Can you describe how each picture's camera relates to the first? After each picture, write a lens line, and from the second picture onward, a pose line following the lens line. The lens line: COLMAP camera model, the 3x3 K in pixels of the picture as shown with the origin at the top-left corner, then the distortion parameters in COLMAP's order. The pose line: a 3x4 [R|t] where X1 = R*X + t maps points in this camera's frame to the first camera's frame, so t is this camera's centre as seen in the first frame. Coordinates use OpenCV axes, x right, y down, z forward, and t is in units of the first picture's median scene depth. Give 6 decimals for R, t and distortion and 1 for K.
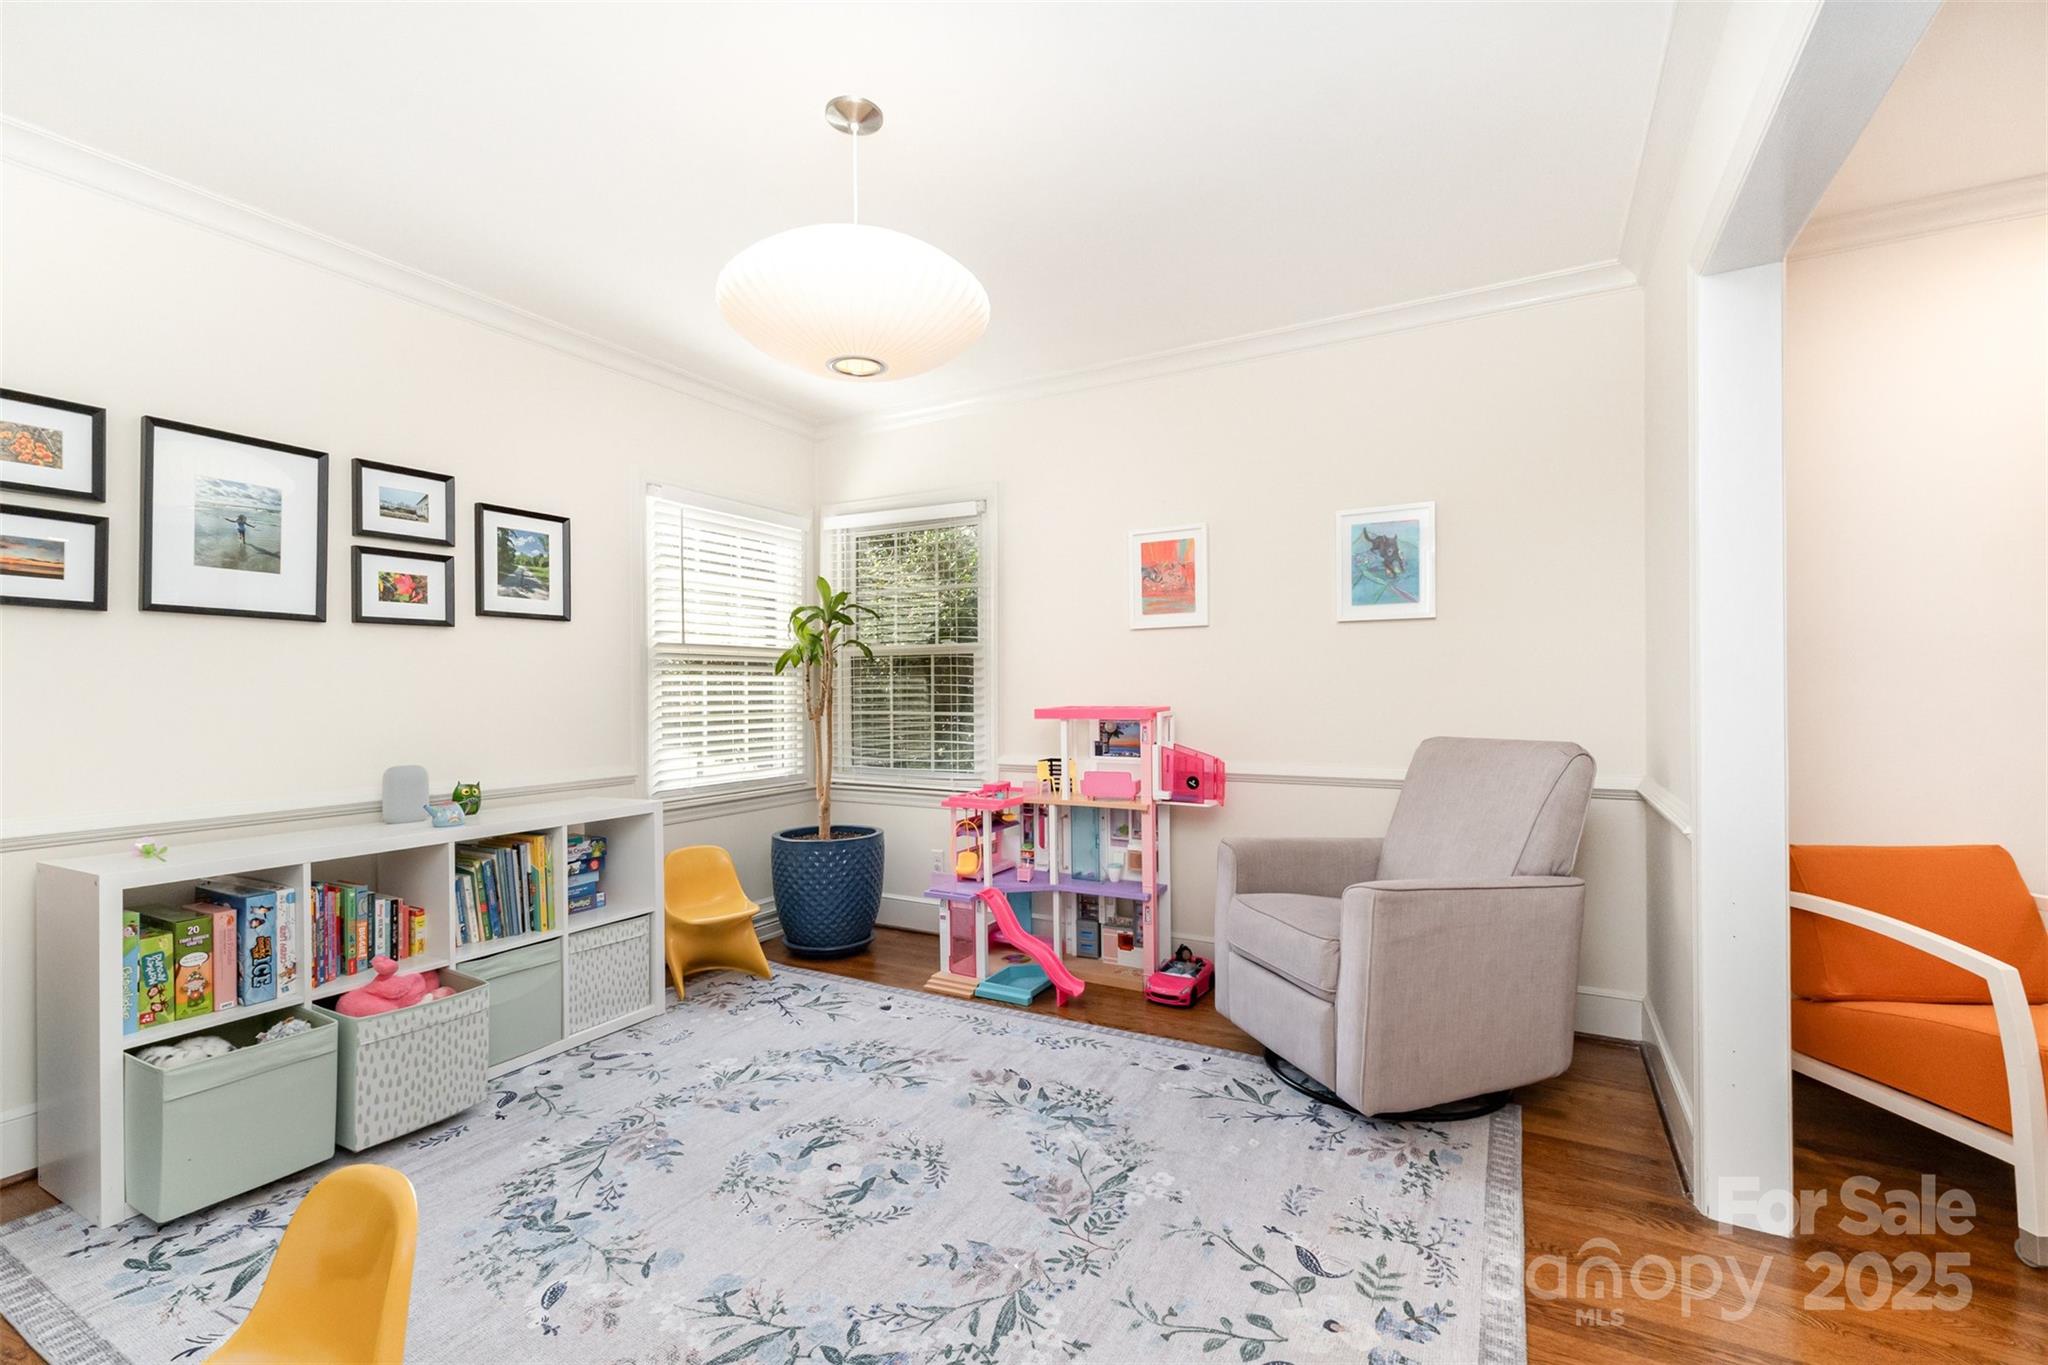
lens RADIAL K [[885.2, 0, 1024.0], [0, 885.2, 682.5], [0, 0, 1]] dist [0.002178, 0.000116]
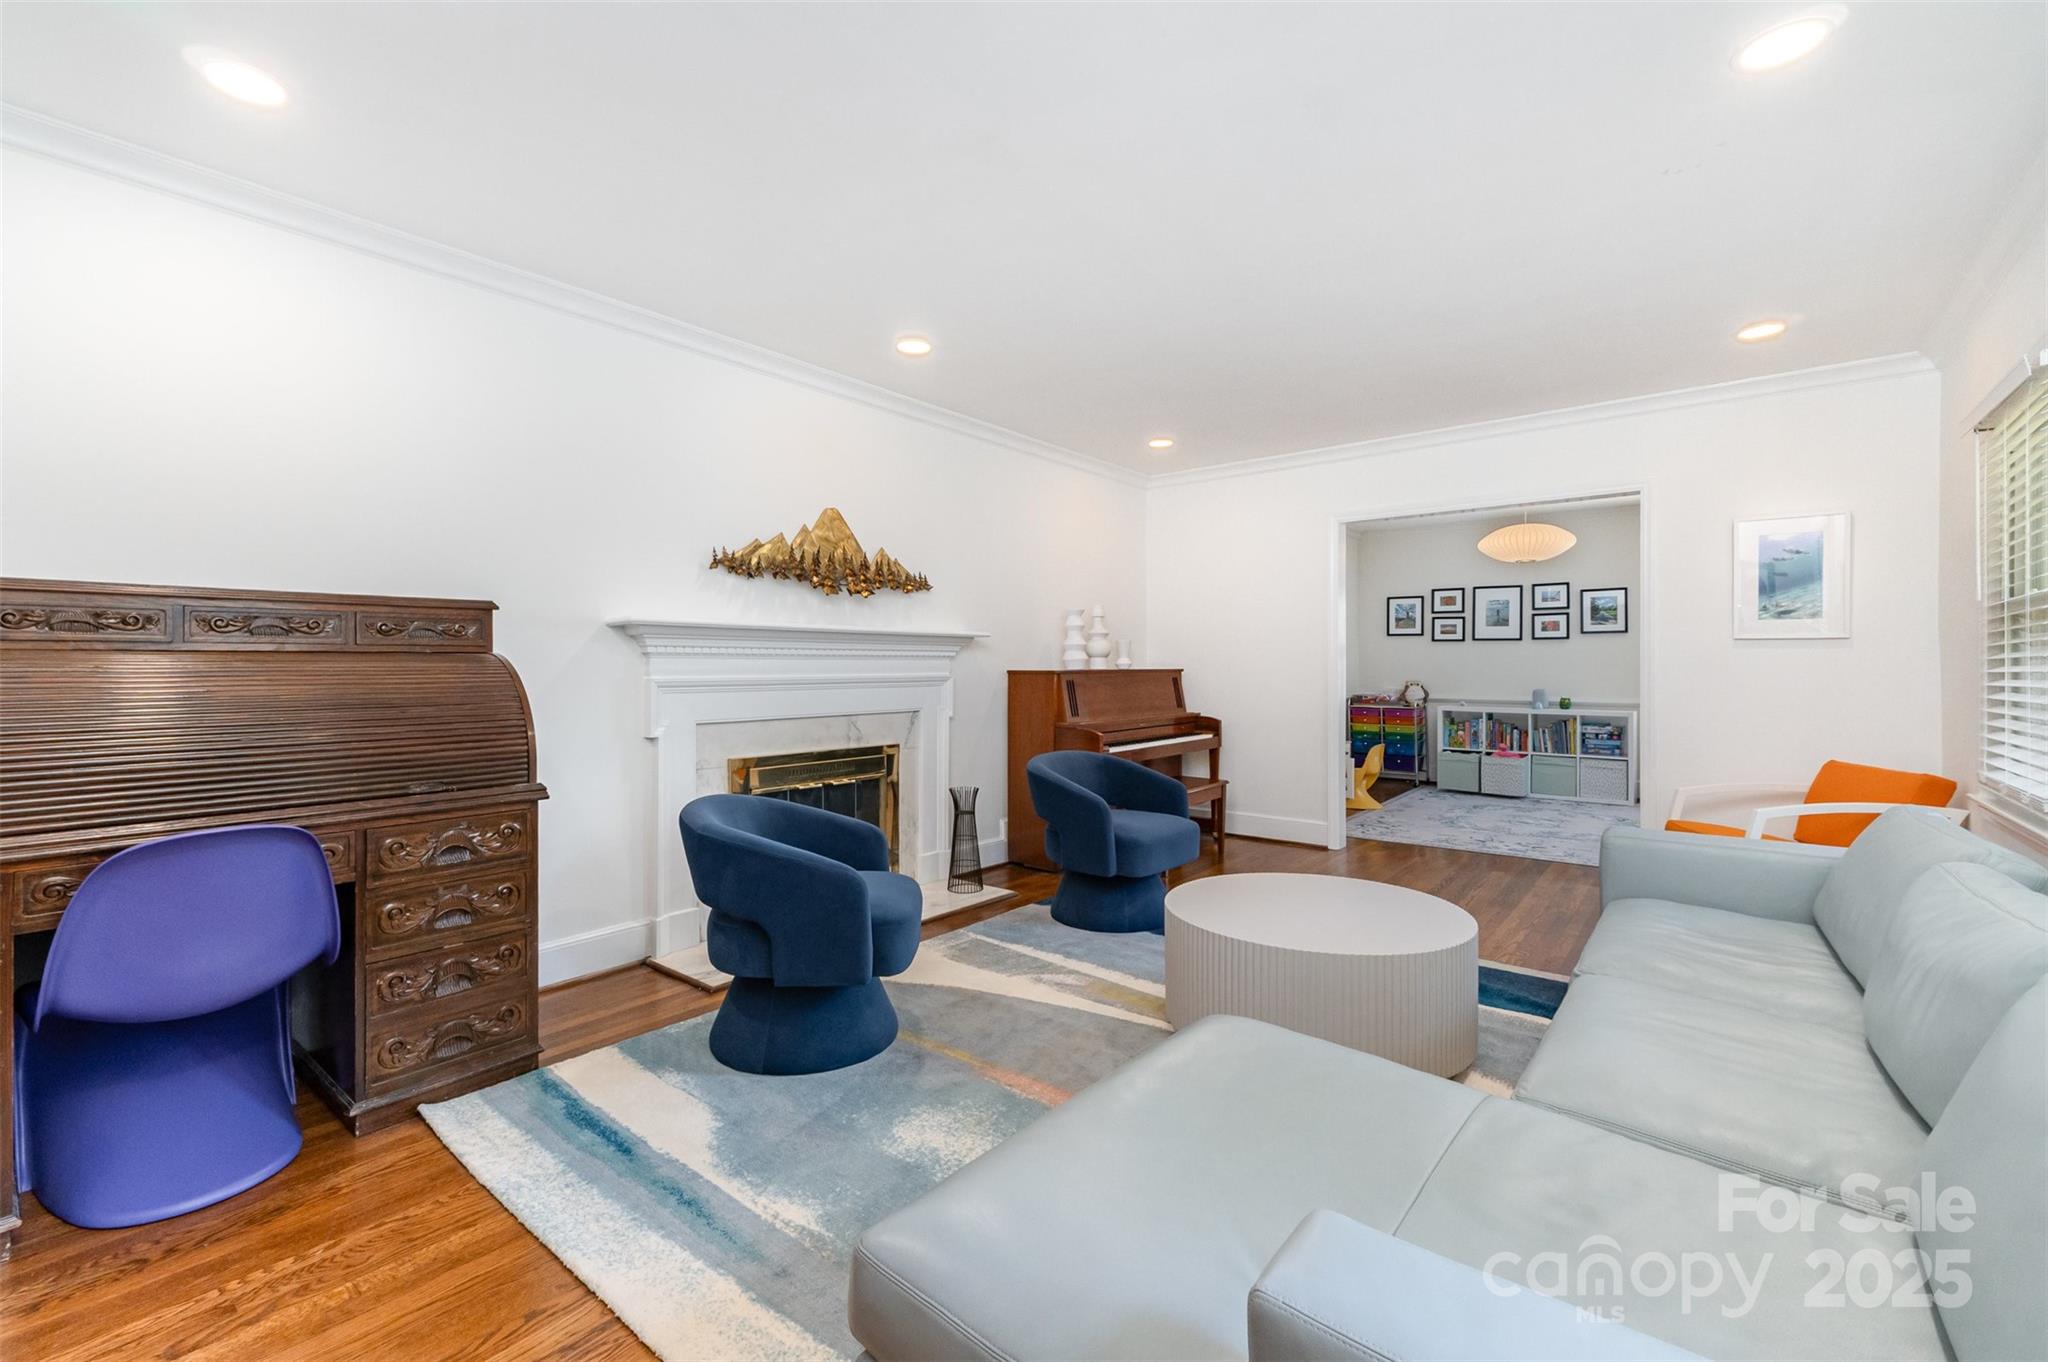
lens RADIAL K [[865.6, 0, 1016.3], [0, 865.6, 665.9], [0, 0, 1]] dist [0.001034, 0.000127]
pose [[-0.181877, 0.003386, -0.983315, 2.263558], [0.000703, 0.999994, 0.003313, 0.006979], [0.983321, -0.000089, -0.181878, -0.146773]]
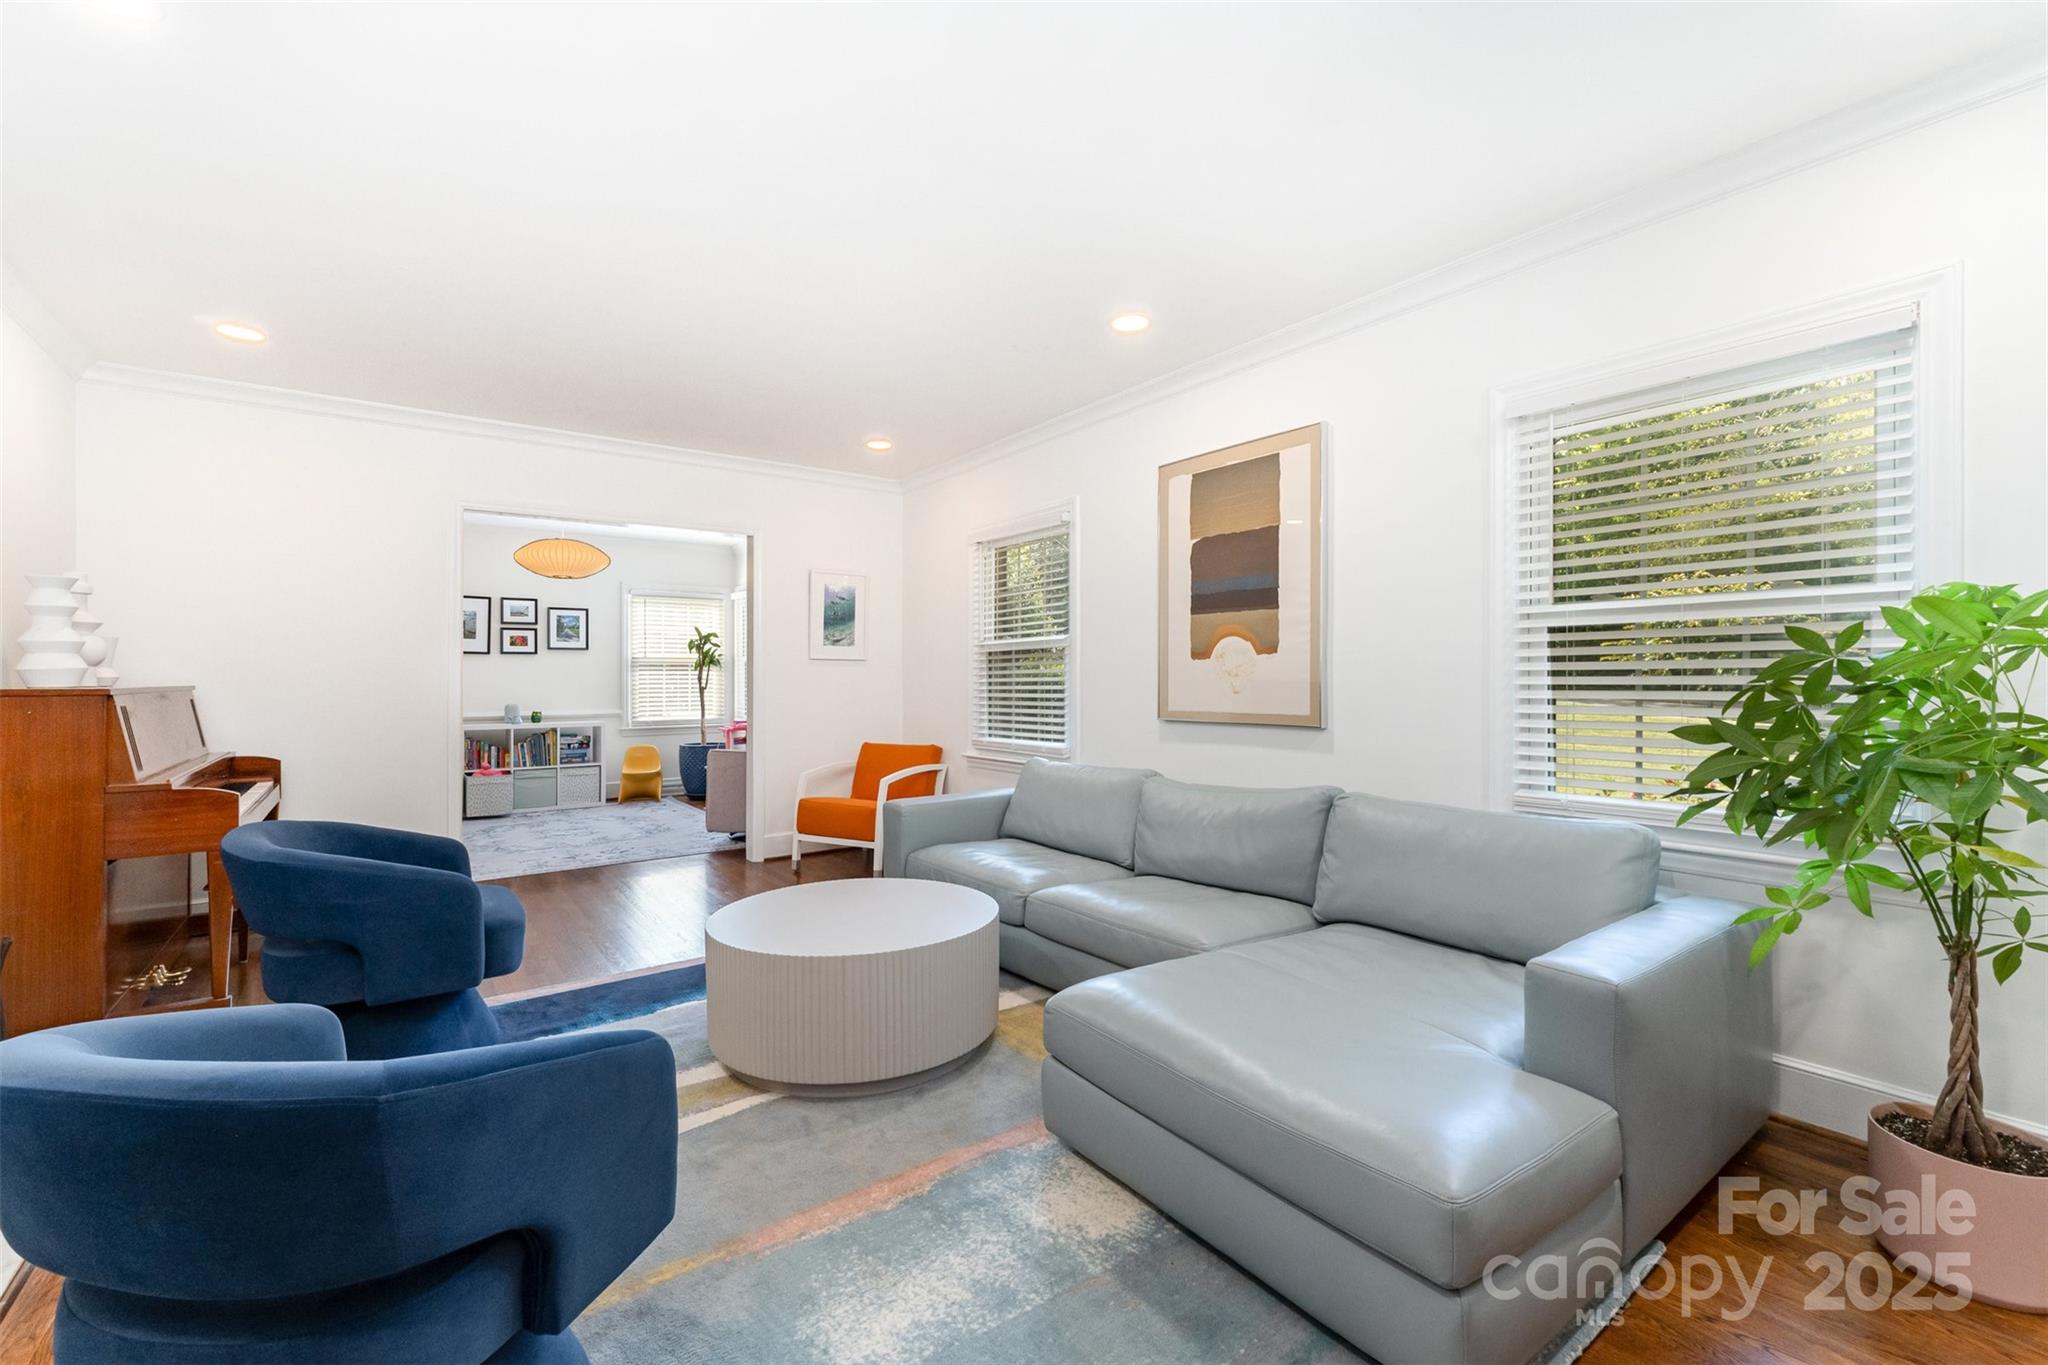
lens RADIAL K [[865.6, 0, 1016.3], [0, 865.6, 667.4], [0, 0, 1]] dist [0.001034, 0.000127]
pose [[0.908980, -0.006184, -0.416794, 1.848503], [0.000968, 0.999919, -0.012725, 0.012111], [0.416839, 0.011163, 0.908912, -0.814855]]
